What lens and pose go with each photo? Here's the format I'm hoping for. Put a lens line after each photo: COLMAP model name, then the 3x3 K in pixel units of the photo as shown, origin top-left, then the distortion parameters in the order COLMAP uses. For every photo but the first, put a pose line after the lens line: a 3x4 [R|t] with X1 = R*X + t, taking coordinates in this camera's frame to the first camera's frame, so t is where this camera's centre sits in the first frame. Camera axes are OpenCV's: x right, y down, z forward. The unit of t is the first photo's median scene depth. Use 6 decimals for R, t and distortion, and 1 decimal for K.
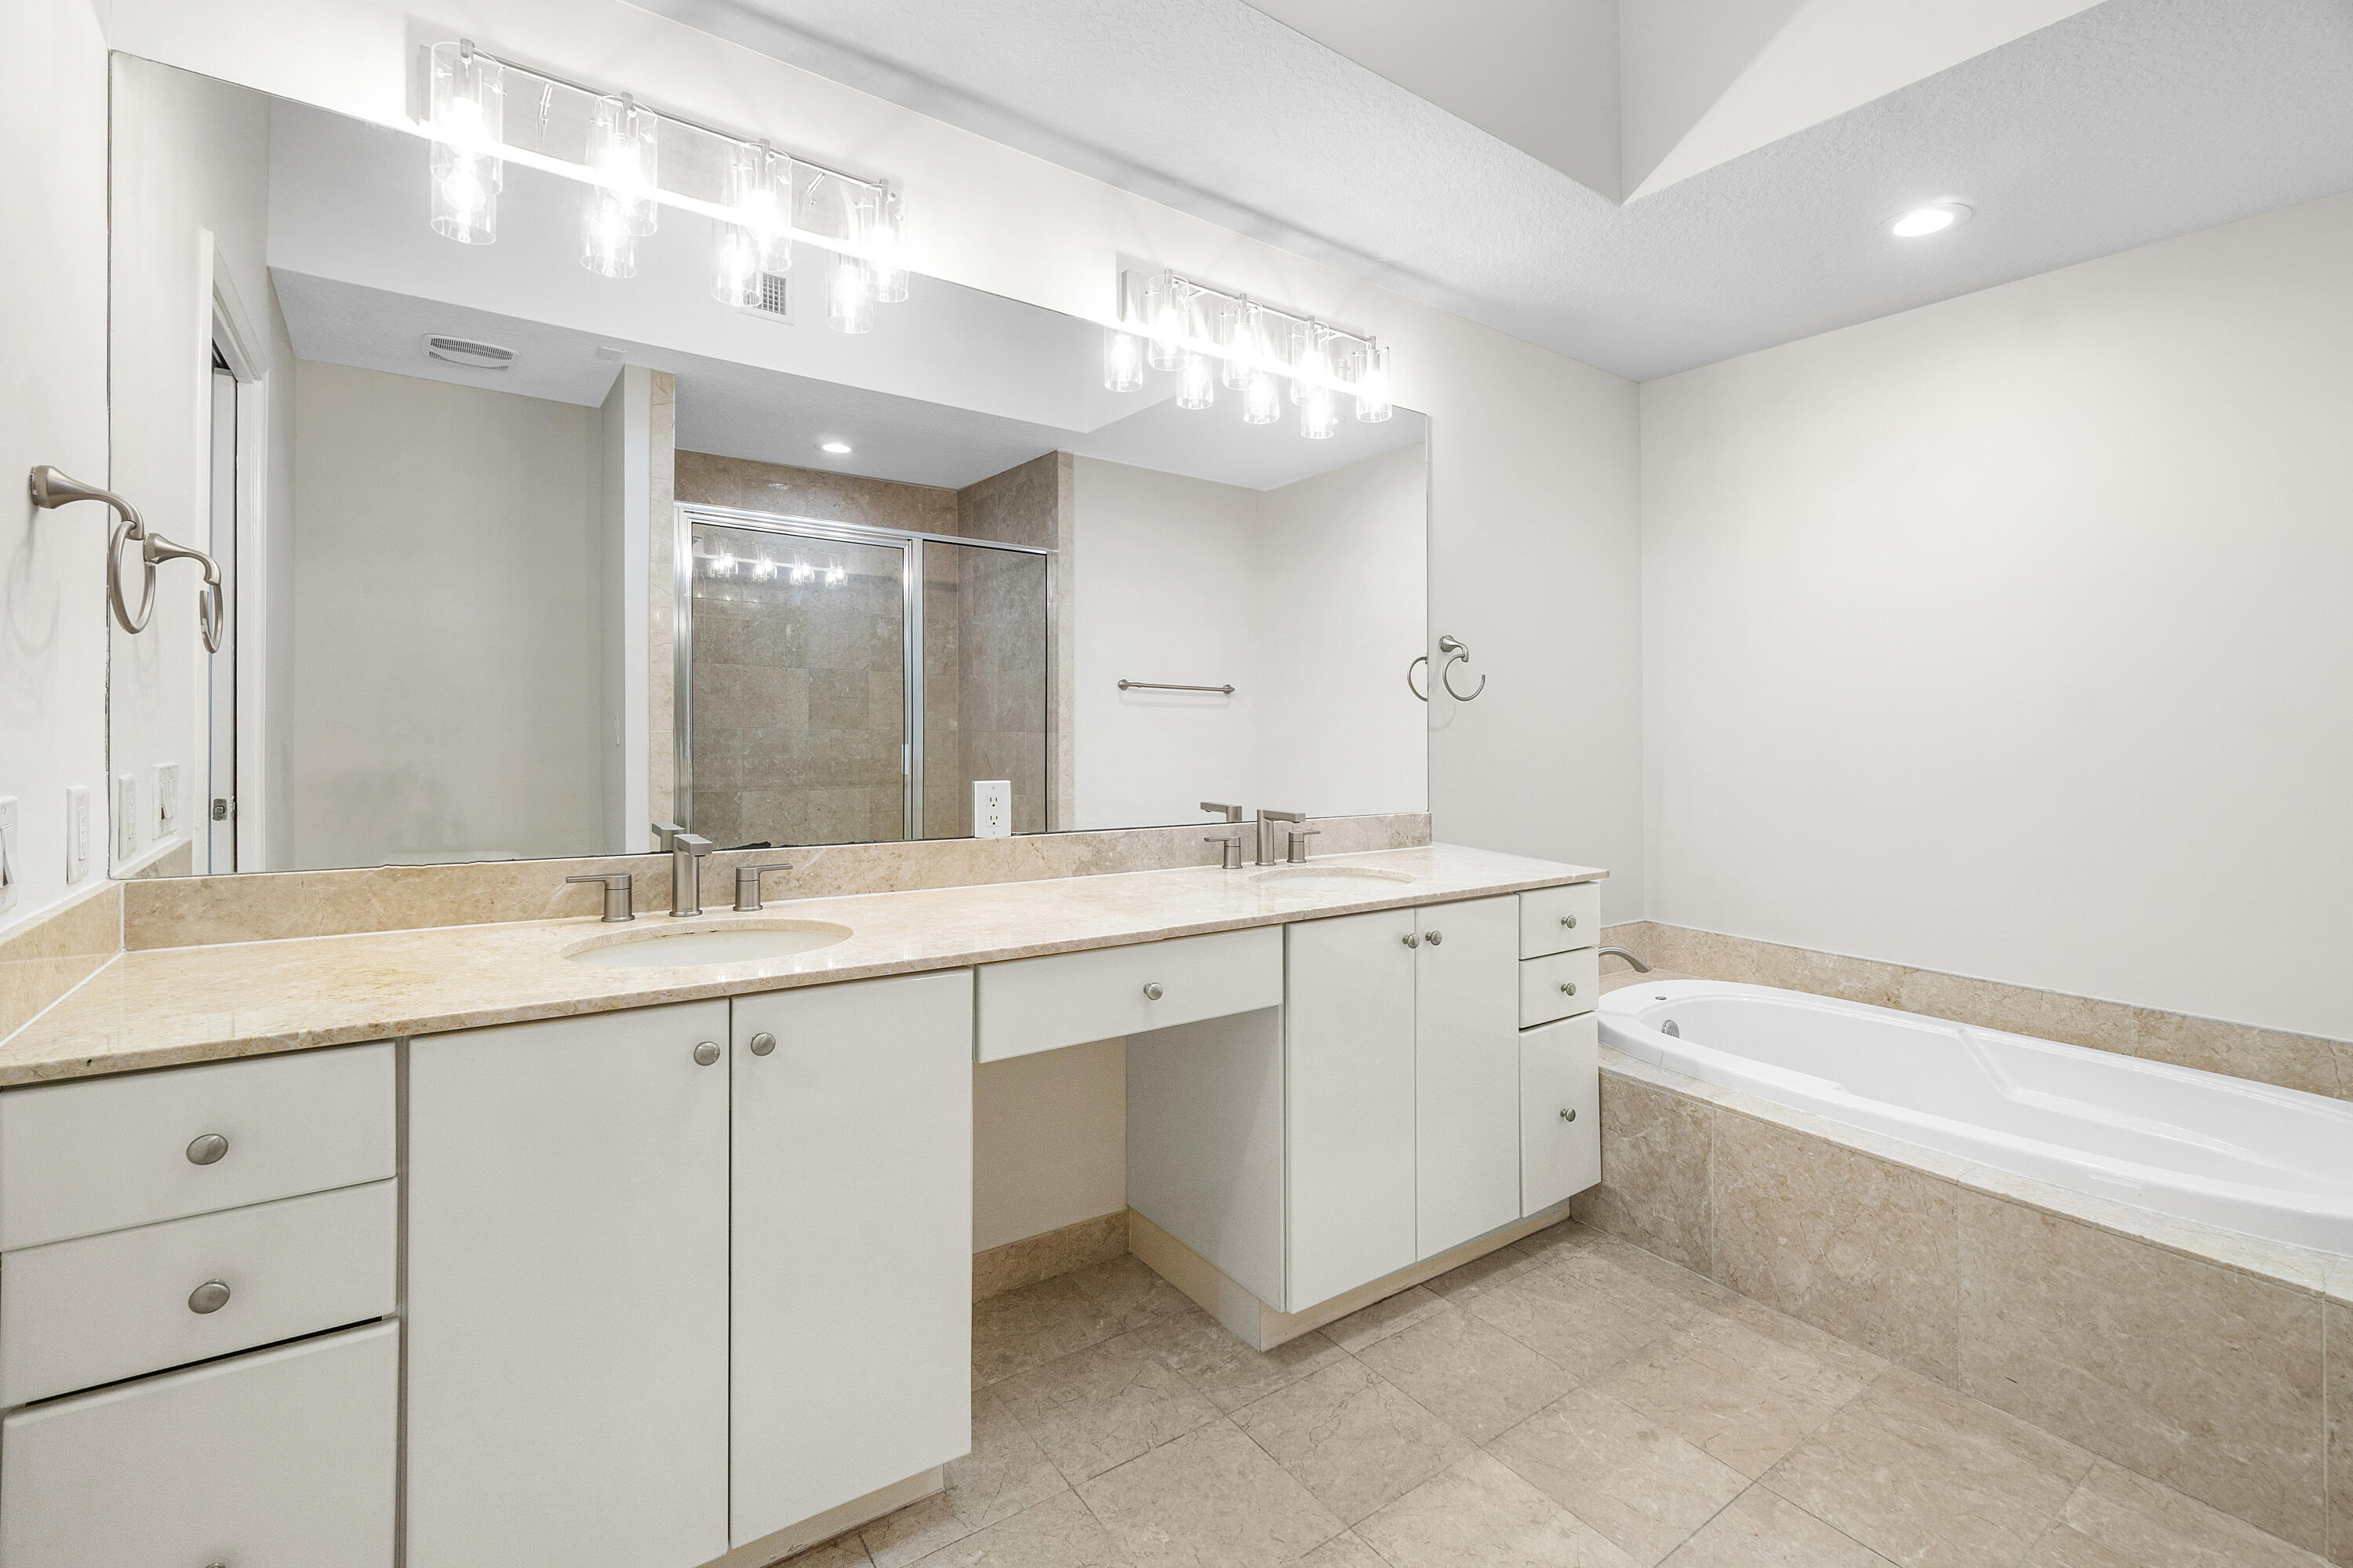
lens RADIAL K [[1025.7, 0, 1173.6], [0, 1025.7, 721.6], [0, 0, 1]] dist [-0.005516, 0.002537]
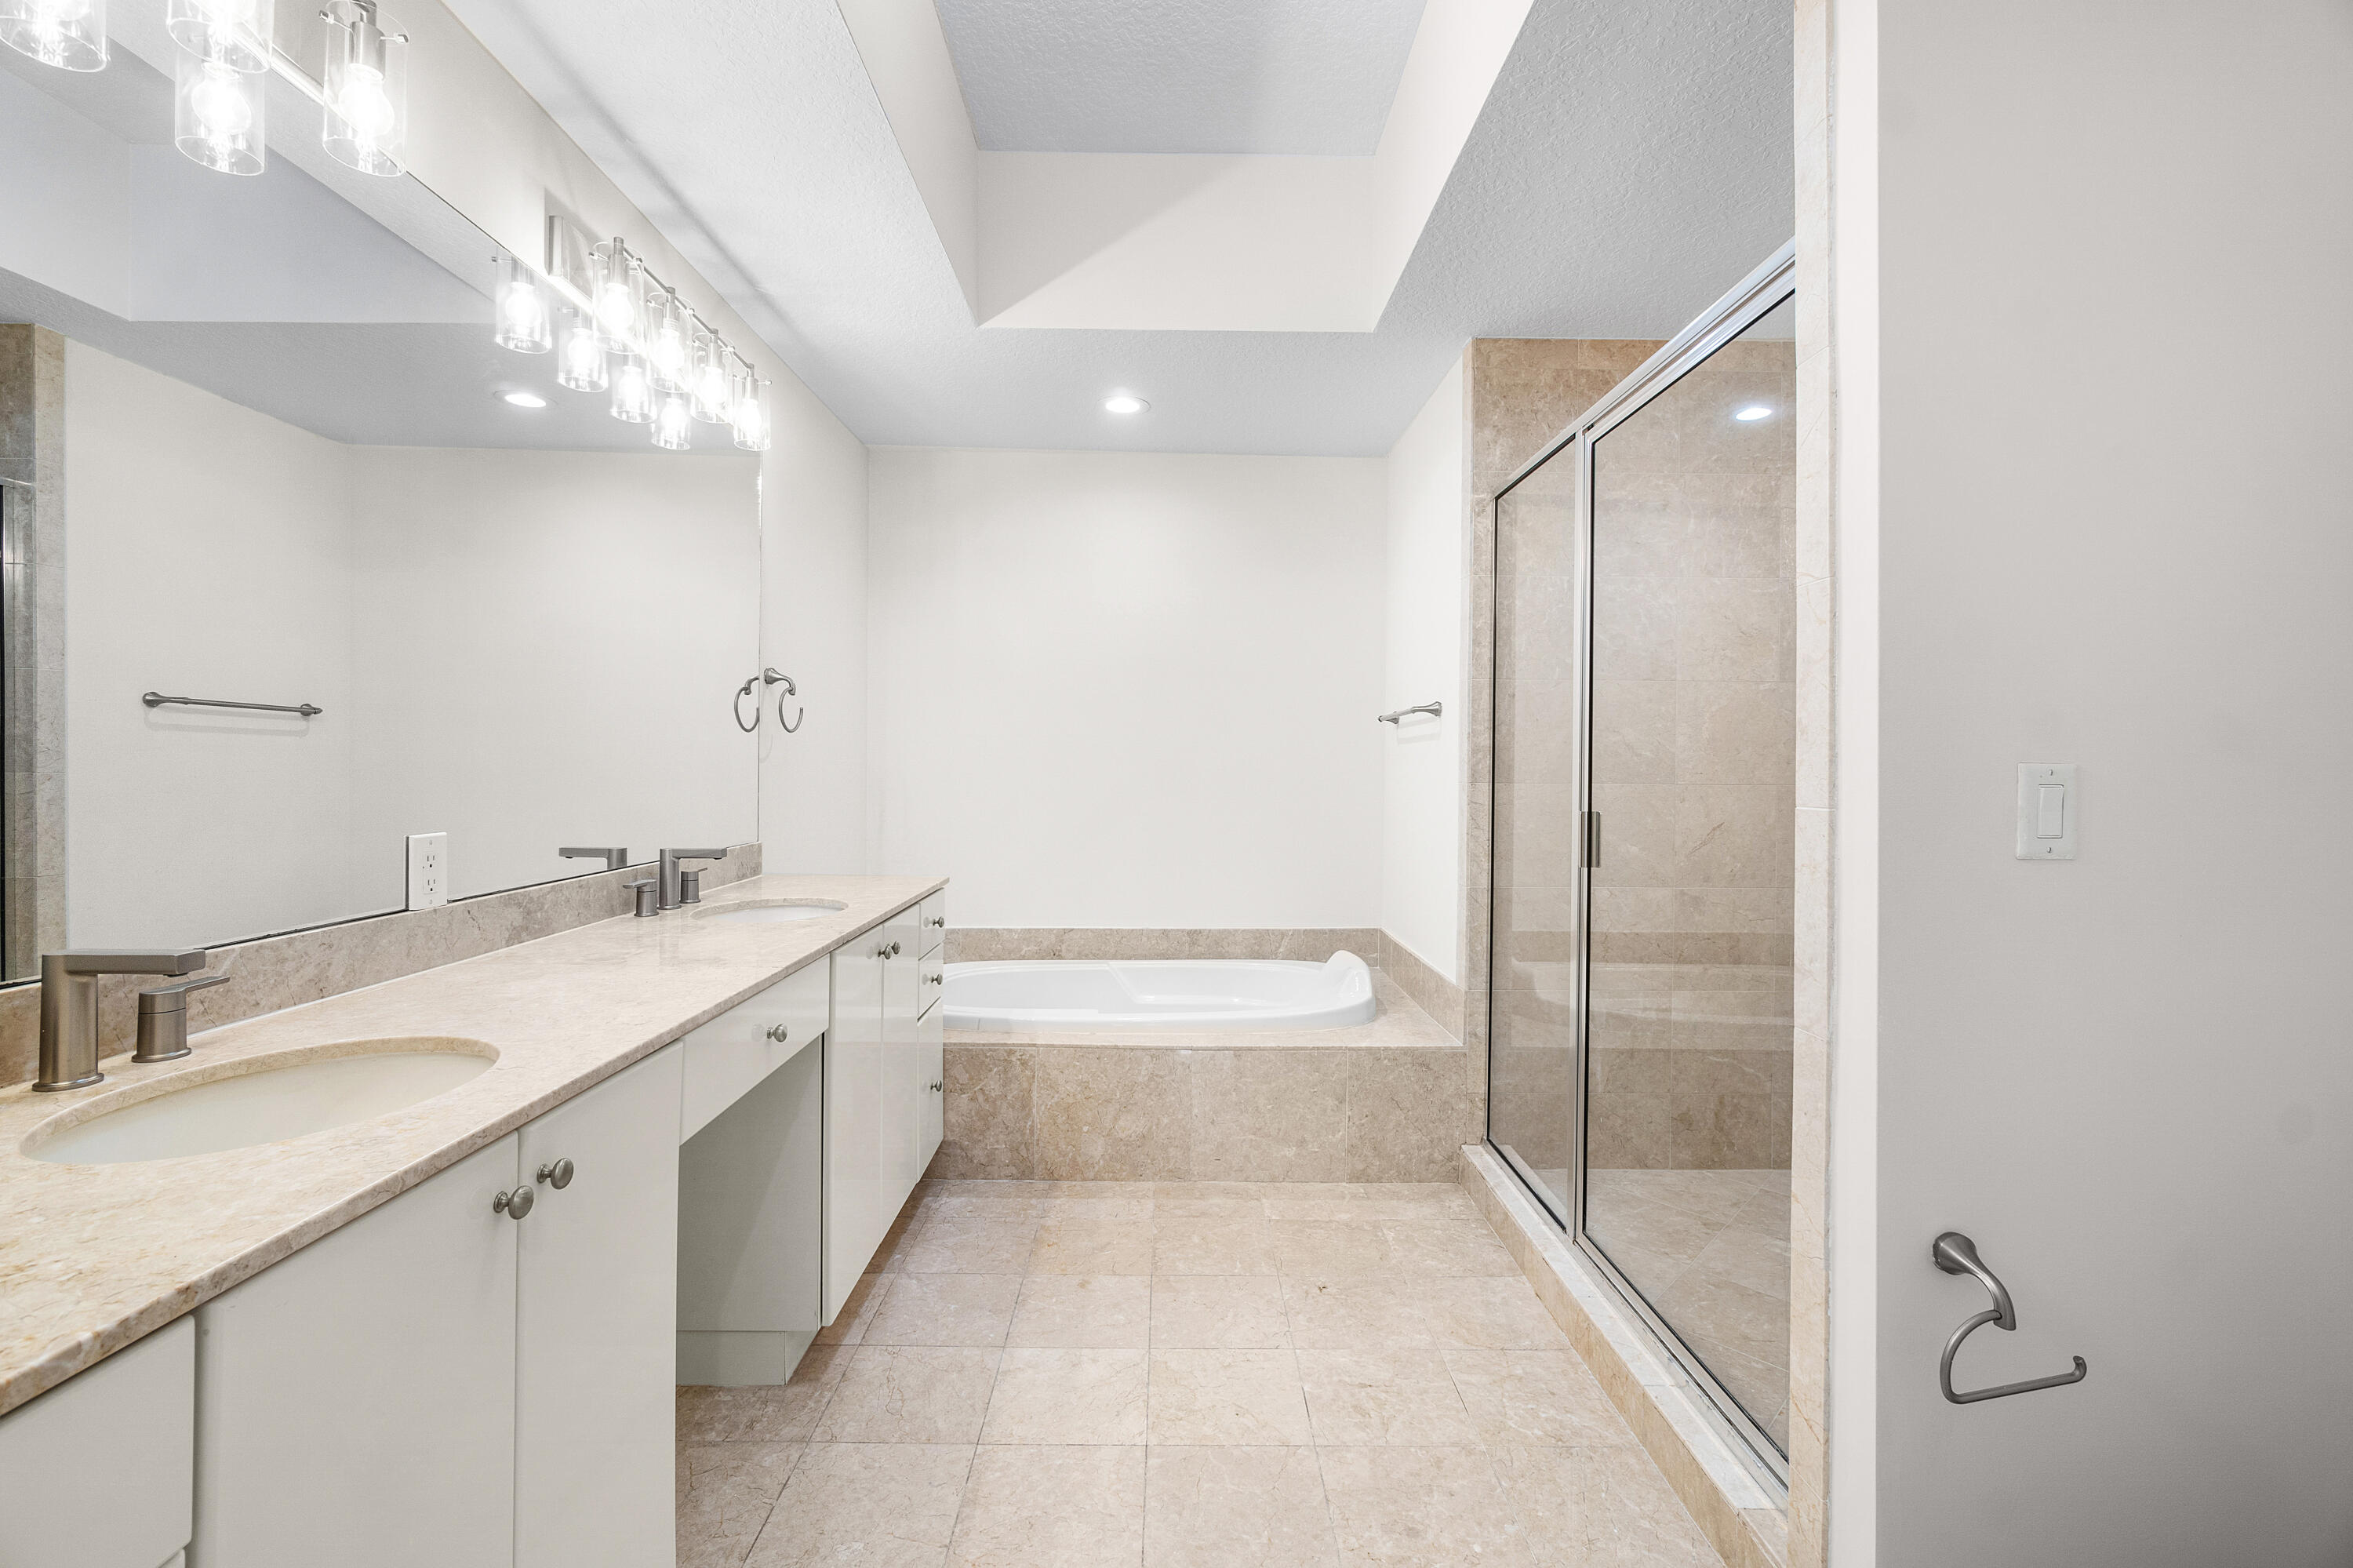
lens RADIAL K [[1025.7, 0, 1190.3], [0, 1025.7, 766.9], [0, 0, 1]] dist [-0.005516, 0.002537]
pose [[0.572931, -0.015176, 0.819463, -0.442439], [0.001338, 0.999845, 0.017581, -0.004331], [-0.819603, -0.008976, 0.572862, 0.095850]]
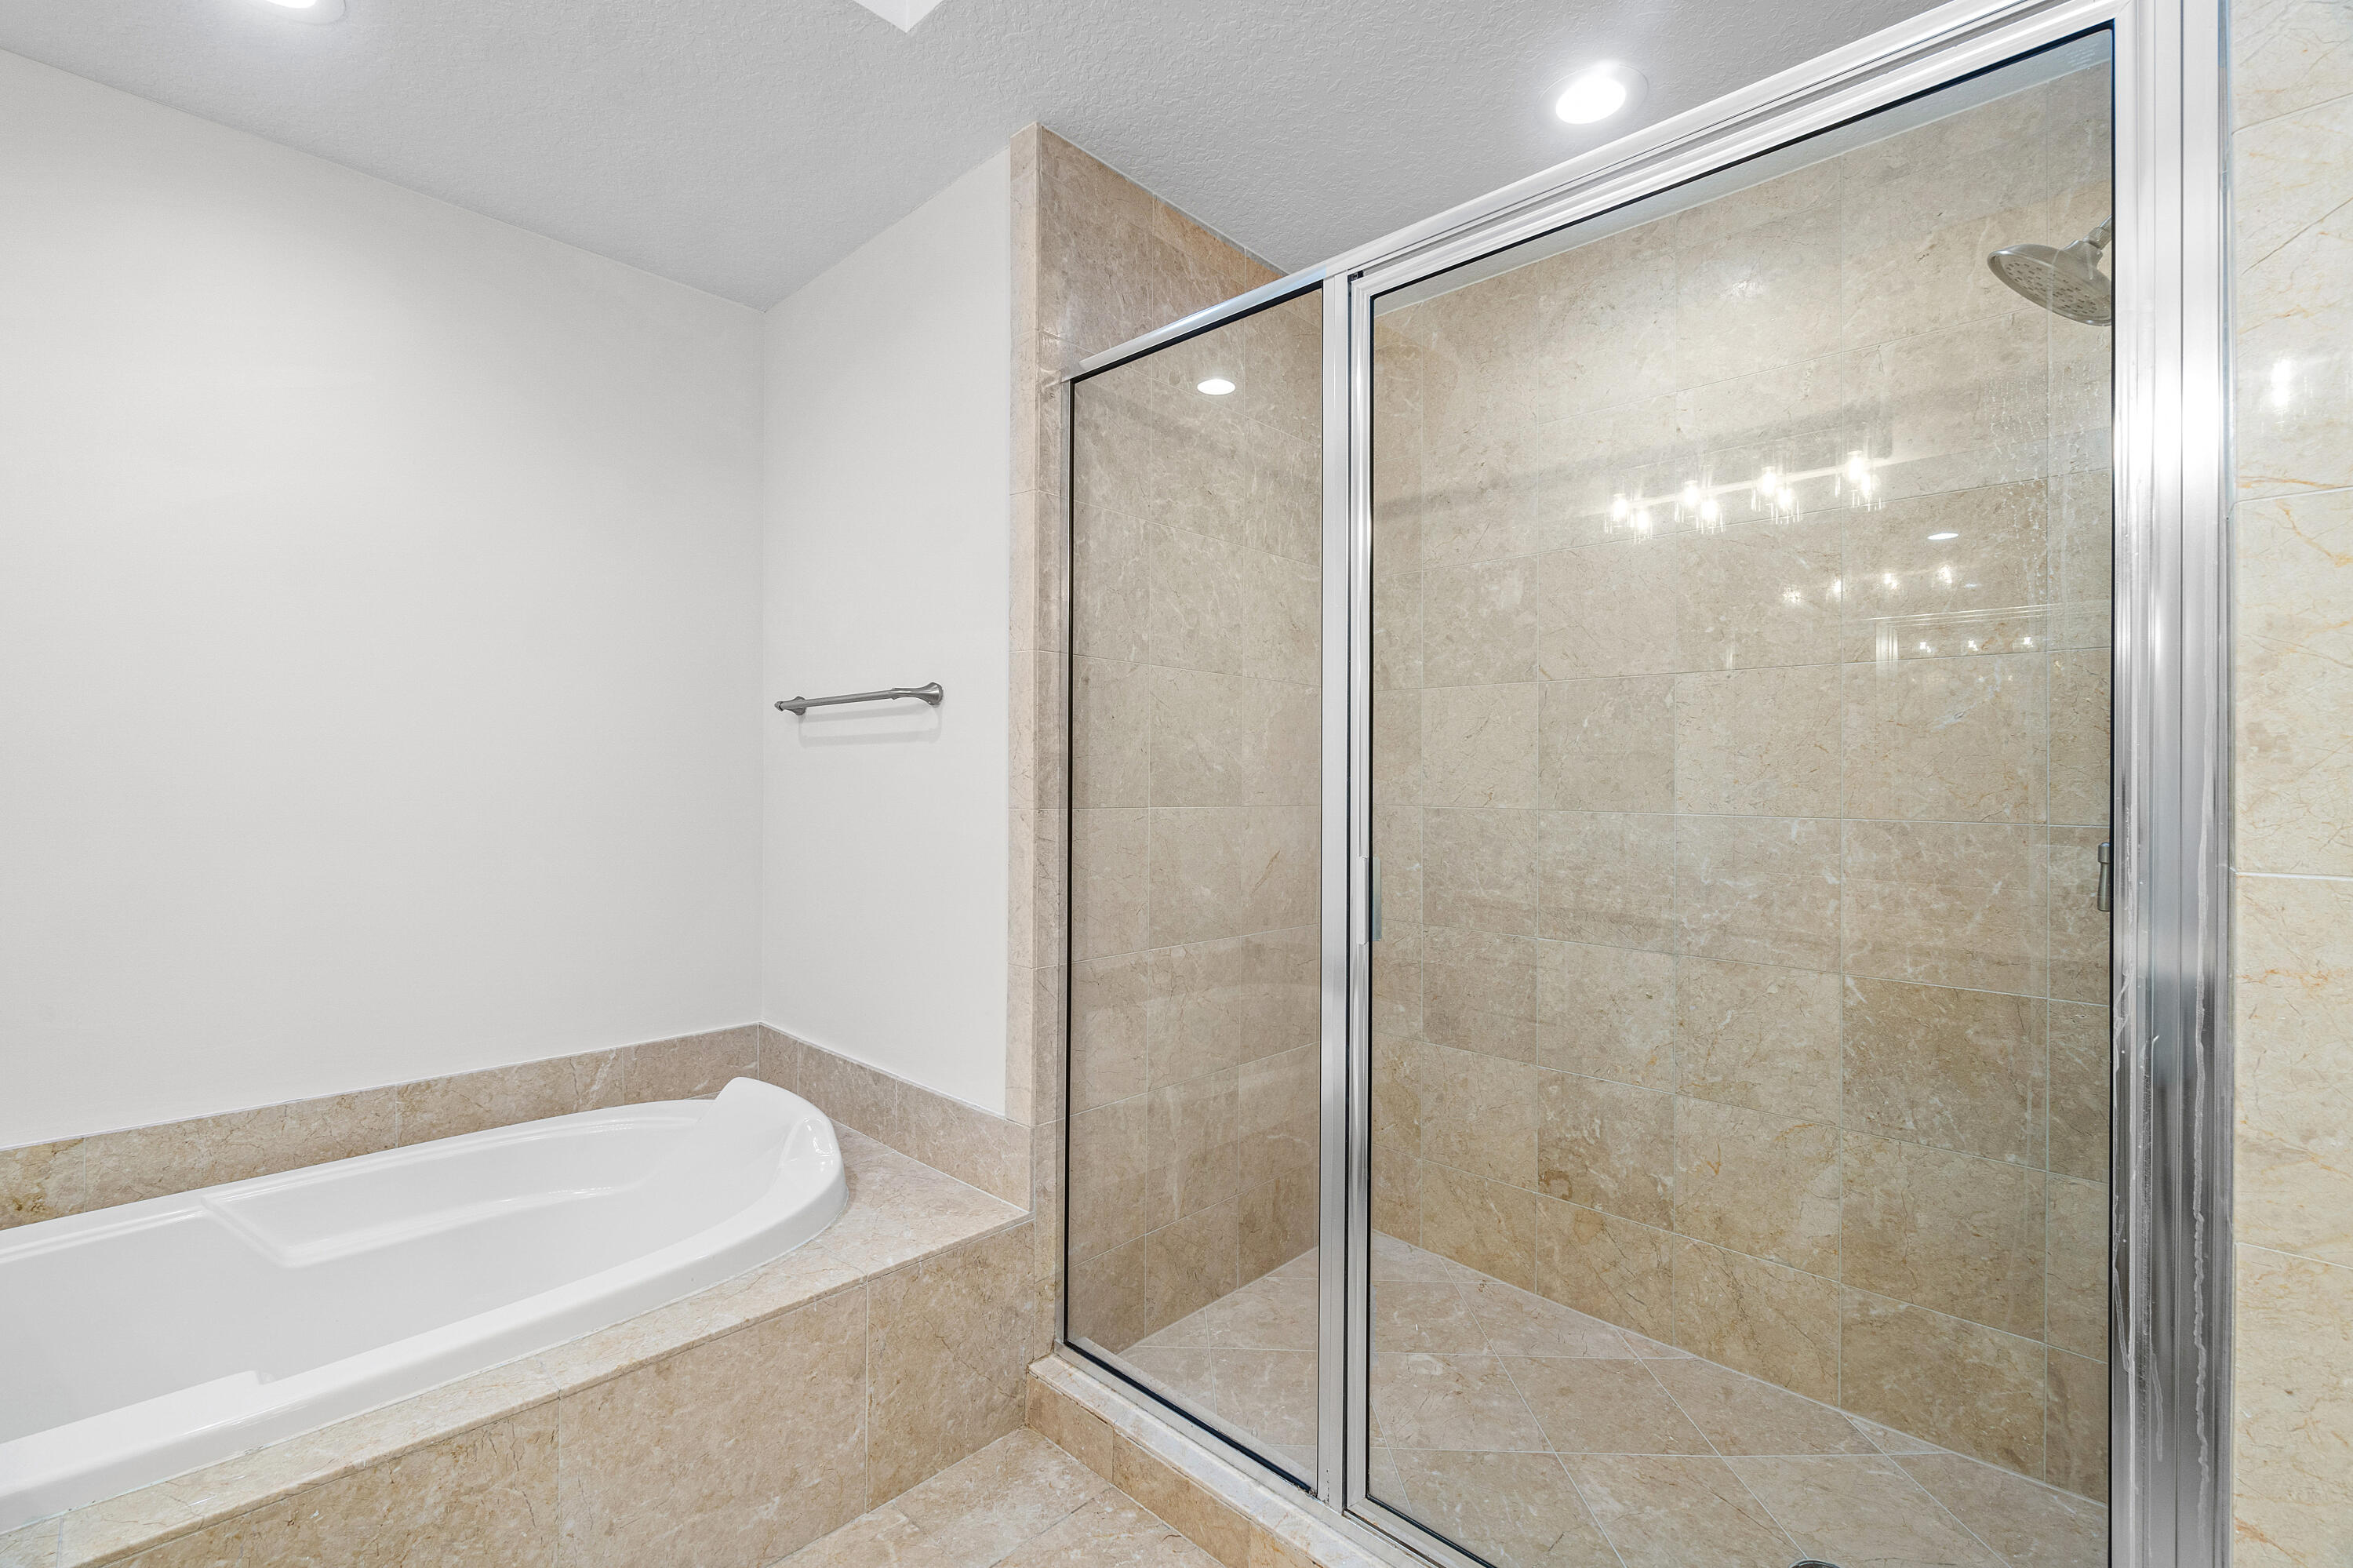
lens RADIAL K [[1025.7, 0, 1197.3], [0, 1025.7, 795.8], [0, 0, 1]] dist [-0.005516, 0.002537]
pose [[-0.175866, -0.033722, 0.983836, -0.003119], [-0.018722, 0.999347, 0.030907, -0.000187], [-0.984236, -0.012984, -0.176383, 0.602049]]
